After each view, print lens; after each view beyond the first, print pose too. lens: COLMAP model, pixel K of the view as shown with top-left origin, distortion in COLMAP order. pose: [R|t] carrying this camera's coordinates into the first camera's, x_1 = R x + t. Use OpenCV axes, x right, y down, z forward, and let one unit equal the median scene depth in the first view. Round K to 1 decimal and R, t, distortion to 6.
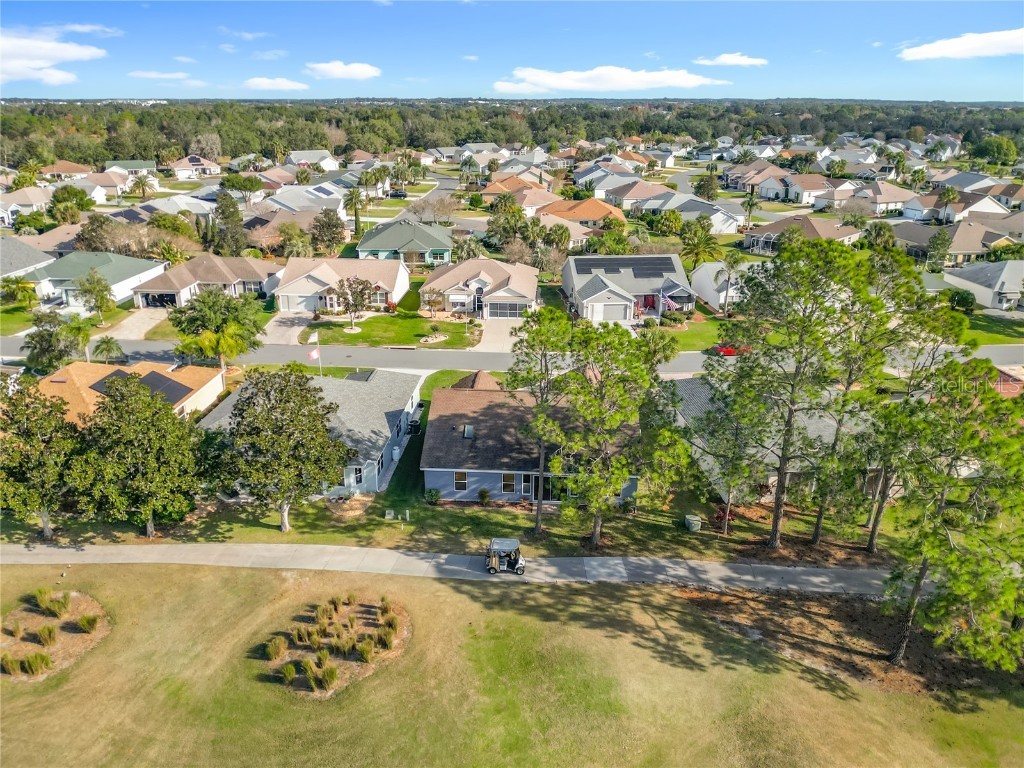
lens RADIAL K [[778.2, 0, 514.9], [0, 778.2, 361.9], [0, 0, 1]] dist [0.054404, -0.008311]
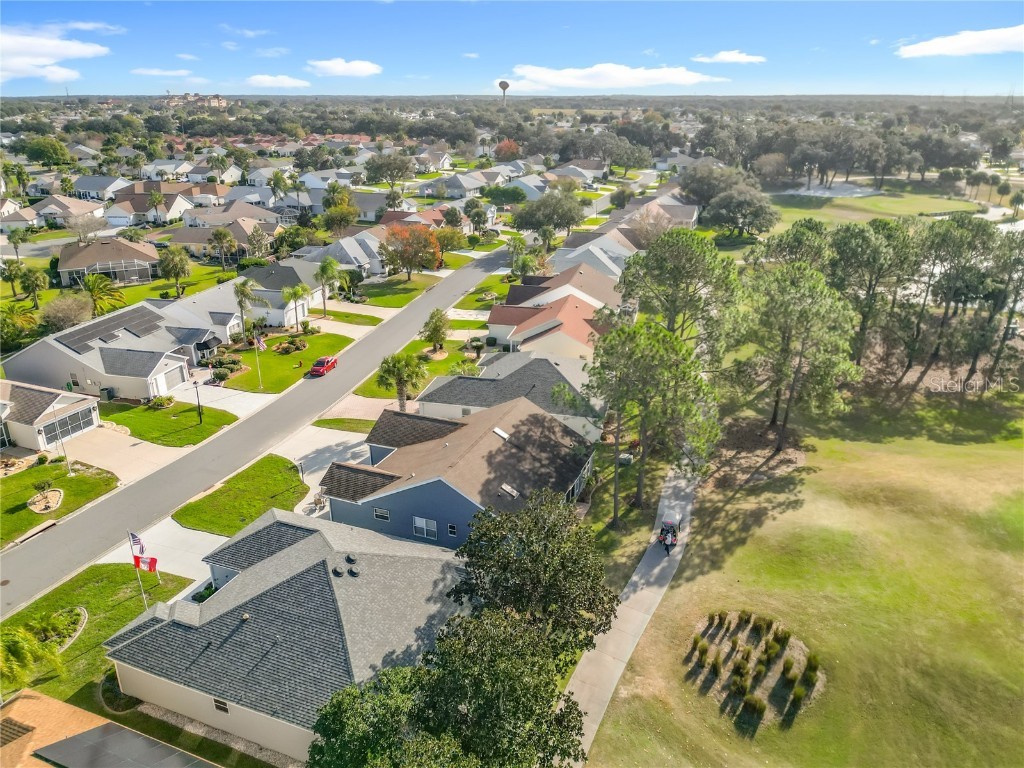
lens RADIAL K [[778.2, 0, 514.9], [0, 778.2, 361.9], [0, 0, 1]] dist [0.054404, -0.008311]
pose [[0.303570, -0.305566, 0.902483, -1.130115], [0.310109, 0.927296, 0.209655, -0.324048], [-0.900932, 0.216223, 0.376257, 0.793564]]
